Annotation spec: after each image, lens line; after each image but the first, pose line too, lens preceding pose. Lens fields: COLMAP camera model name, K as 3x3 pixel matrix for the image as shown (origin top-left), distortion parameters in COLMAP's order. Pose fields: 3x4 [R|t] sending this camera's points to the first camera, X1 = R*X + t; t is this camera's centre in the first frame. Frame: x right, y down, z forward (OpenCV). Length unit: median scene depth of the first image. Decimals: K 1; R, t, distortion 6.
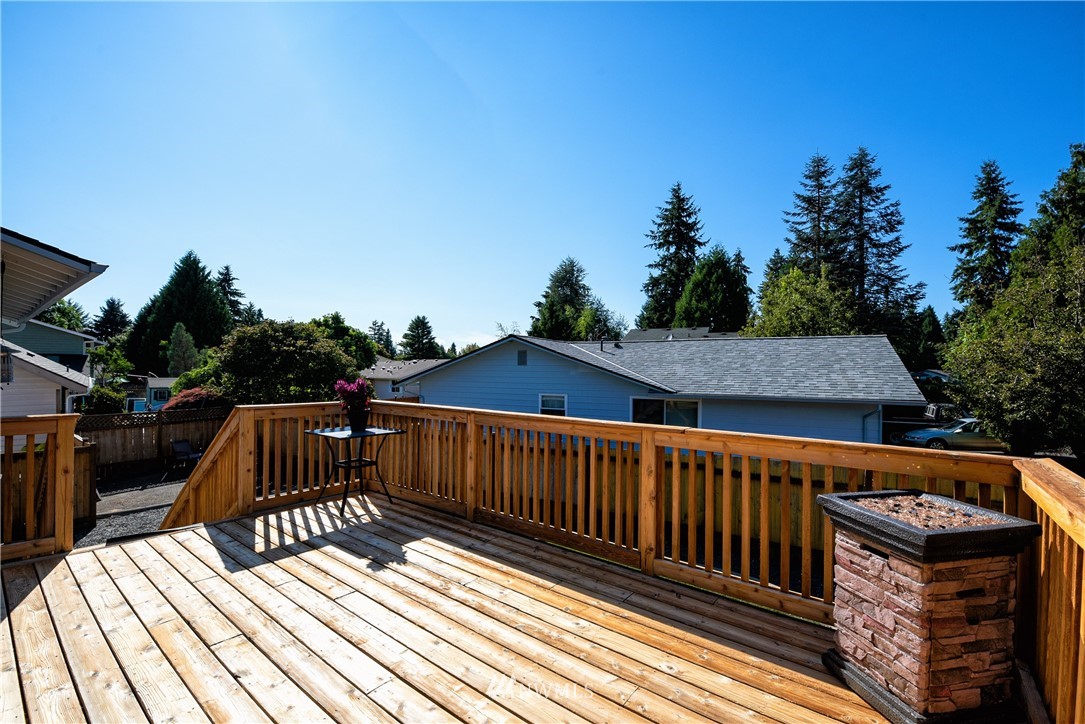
lens RADIAL K [[467.9, 0, 536.3], [0, 467.9, 361.9], [0, 0, 1]] dist [-0.010826, -0.000329]
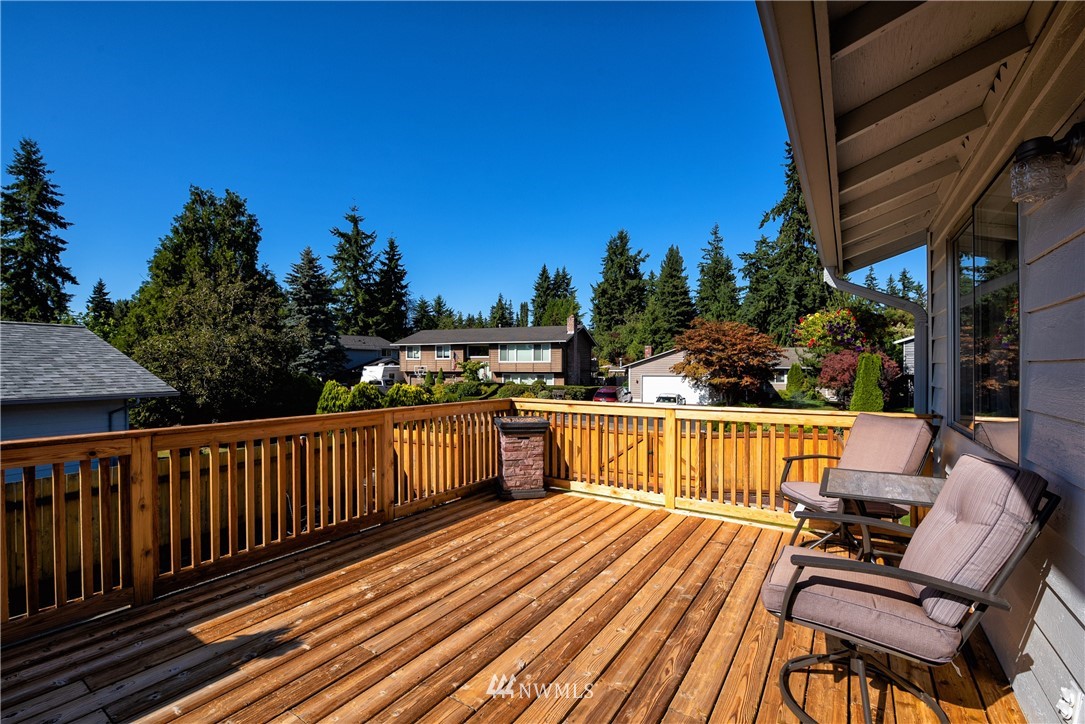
lens RADIAL K [[468.5, 0, 542.2], [0, 468.5, 367.0], [0, 0, 1]] dist [0.000271, -0.009872]
pose [[-0.082786, -0.013585, 0.996475, -0.077482], [-0.016284, 0.999792, 0.012277, -0.000311], [-0.996434, -0.015211, -0.082990, 0.048475]]
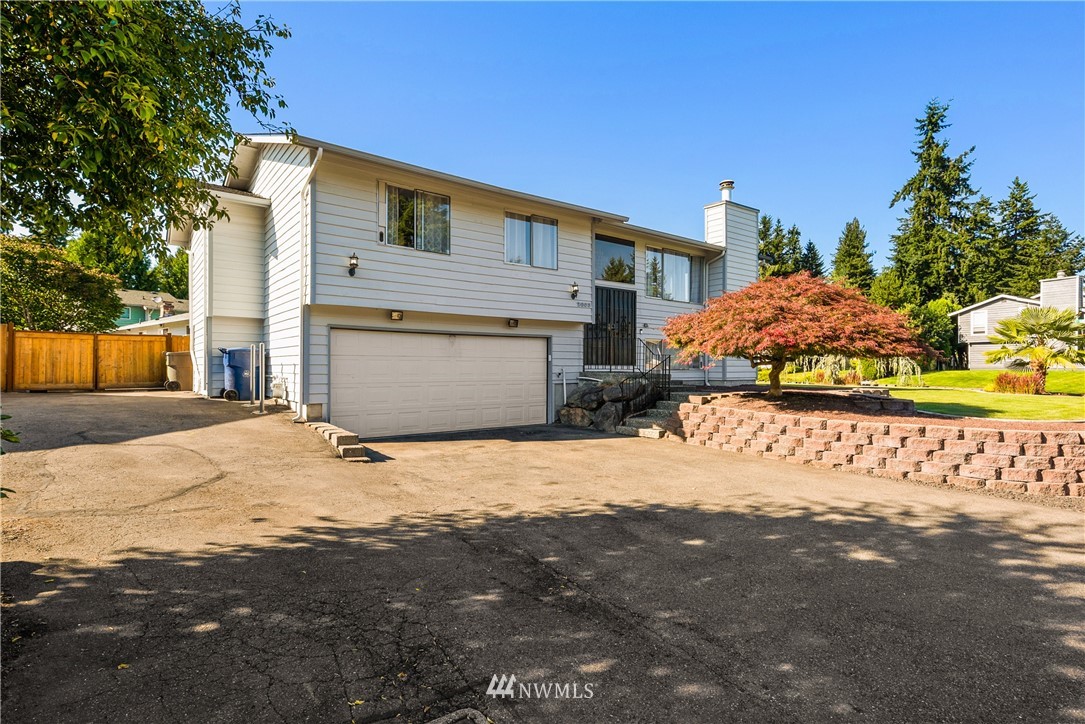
lens RADIAL K [[530.2, 0, 542.5], [0, 530.2, 362.0], [0, 0, 1]] dist [0.025114, 0.000185]
pose [[0.255376, -0.004377, 0.966832, -0.600726], [-0.015515, 0.999842, 0.008625, 0.059293], [-0.966717, -0.017203, 0.255267, -0.147638]]
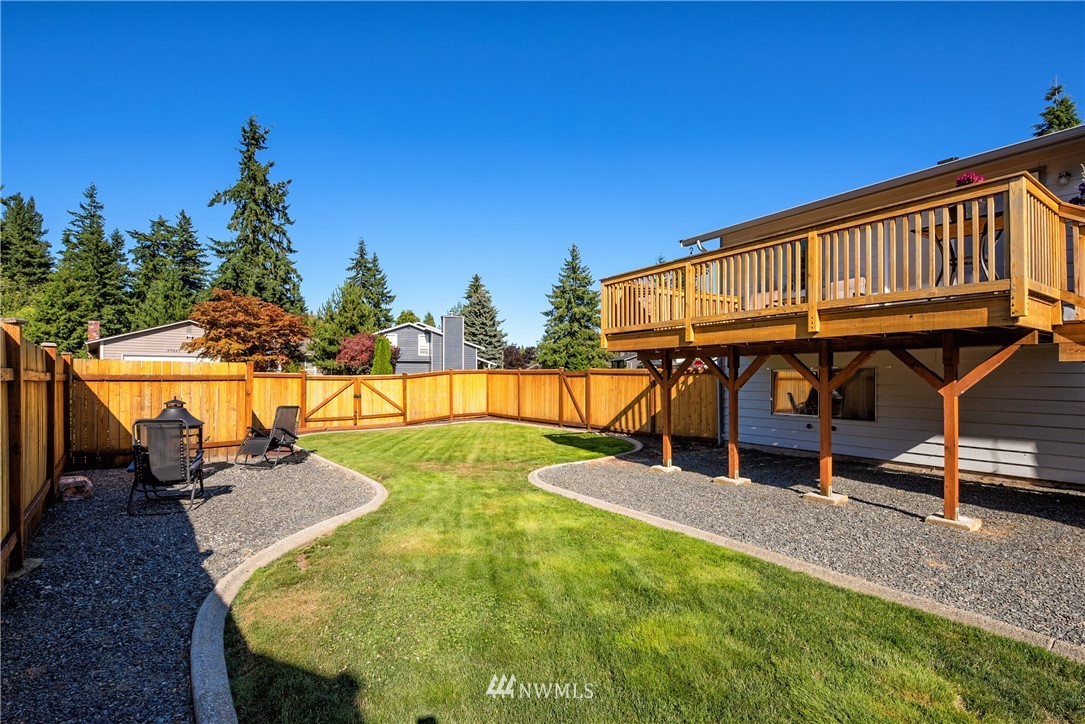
lens RADIAL K [[481.6, 0, 522.2], [0, 481.6, 380.0], [0, 0, 1]] dist [0.002363, -0.011500]
pose [[-0.941923, -0.013870, 0.335543, 0.036024], [-0.015417, 0.999879, -0.001946, 0.057114], [-0.335475, -0.007006, -0.942023, 0.258742]]
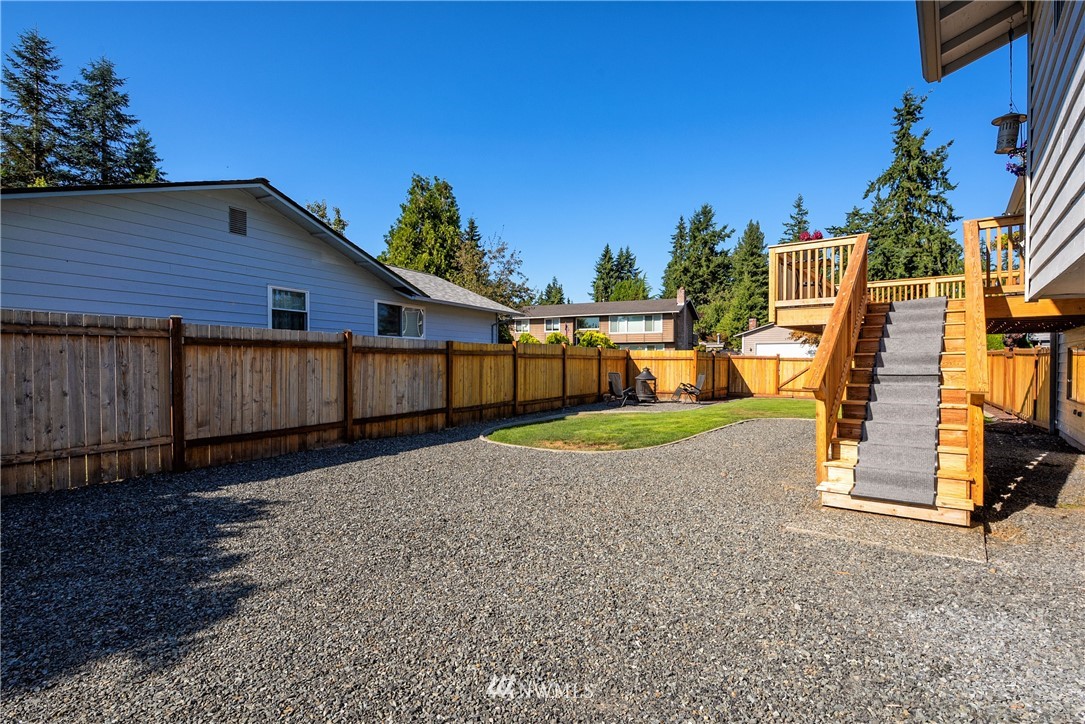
lens RADIAL K [[520.0, 0, 541.5], [0, 520.0, 364.4], [0, 0, 1]] dist [0.003694, -0.006988]
pose [[0.003823, -0.021214, 0.999768, -0.251385], [-0.016731, 0.999634, 0.021275, 0.055258], [-0.999853, -0.016809, 0.003466, 0.219337]]
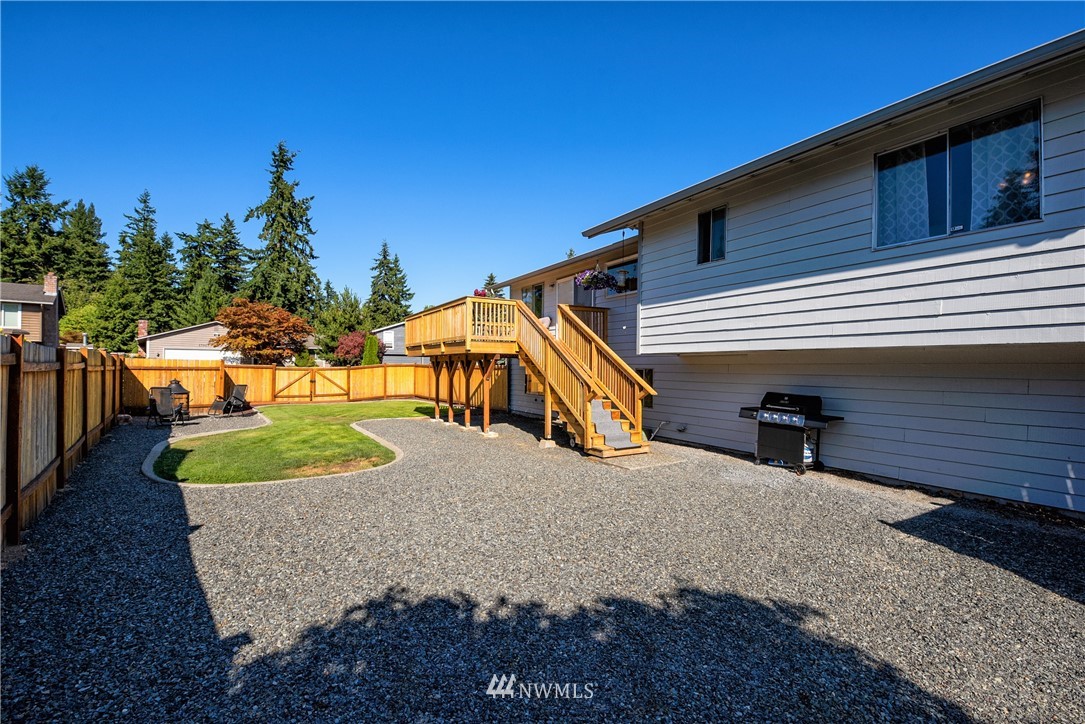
lens RADIAL K [[468.5, 0, 542.2], [0, 468.5, 367.0], [0, 0, 1]] dist [0.000271, -0.009872]
pose [[-0.933071, -0.021174, 0.359068, -0.171910], [-0.026673, 0.999590, -0.010368, 0.052822], [-0.358701, -0.019252, -0.933254, 0.364571]]
